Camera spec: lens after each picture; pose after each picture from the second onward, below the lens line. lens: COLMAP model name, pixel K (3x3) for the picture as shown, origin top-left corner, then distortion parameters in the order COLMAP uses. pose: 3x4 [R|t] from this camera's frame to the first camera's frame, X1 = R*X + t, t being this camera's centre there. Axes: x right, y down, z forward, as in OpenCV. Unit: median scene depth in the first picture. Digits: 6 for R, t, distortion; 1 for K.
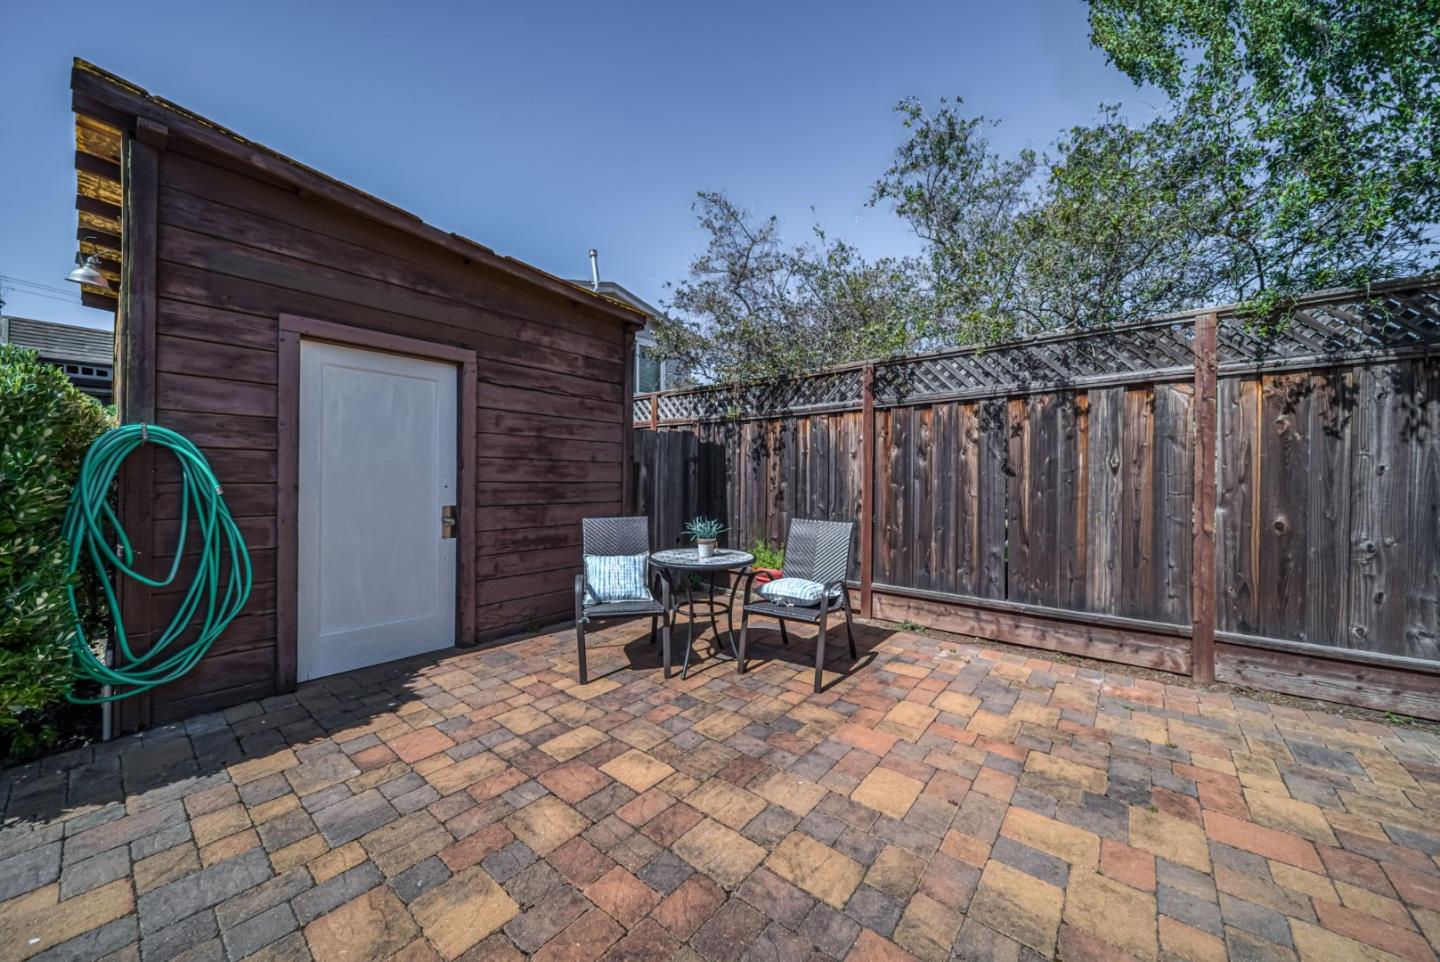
lens RADIAL K [[524.9, 0, 722.7], [0, 524.9, 477.2], [0, 0, 1]] dist [0.002619, -0.001001]
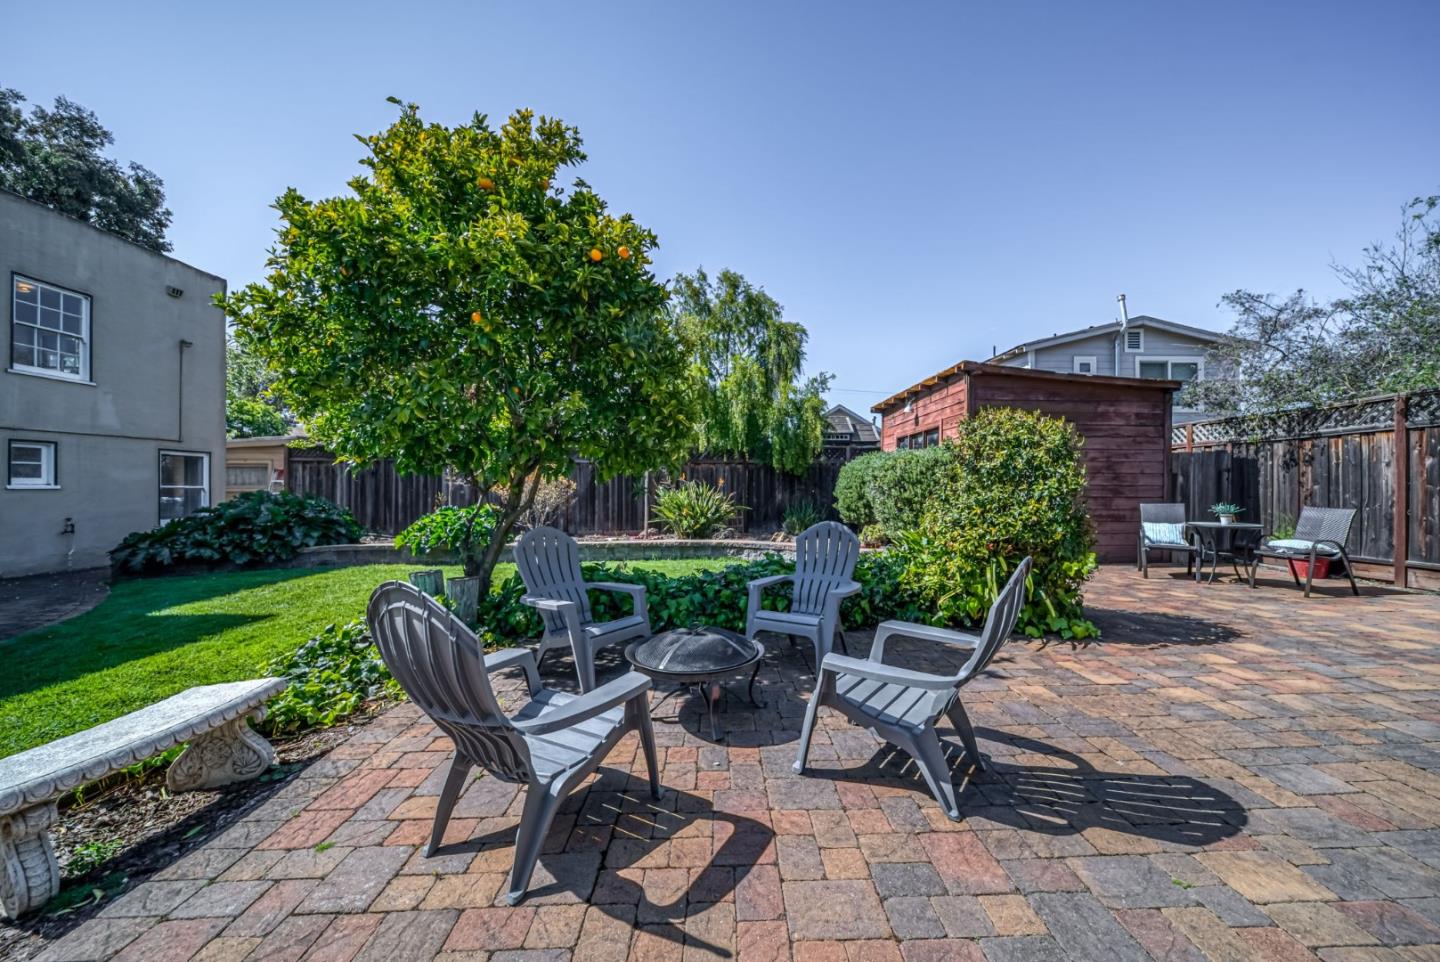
lens RADIAL K [[524.9, 0, 734.4], [0, 524.9, 477.6], [0, 0, 1]] dist [0.002619, -0.001001]
pose [[0.660214, -0.016019, -0.750906, 0.156261], [0.000052, 0.999774, -0.021282, 0.019991], [0.751077, 0.014012, 0.660066, -1.090411]]
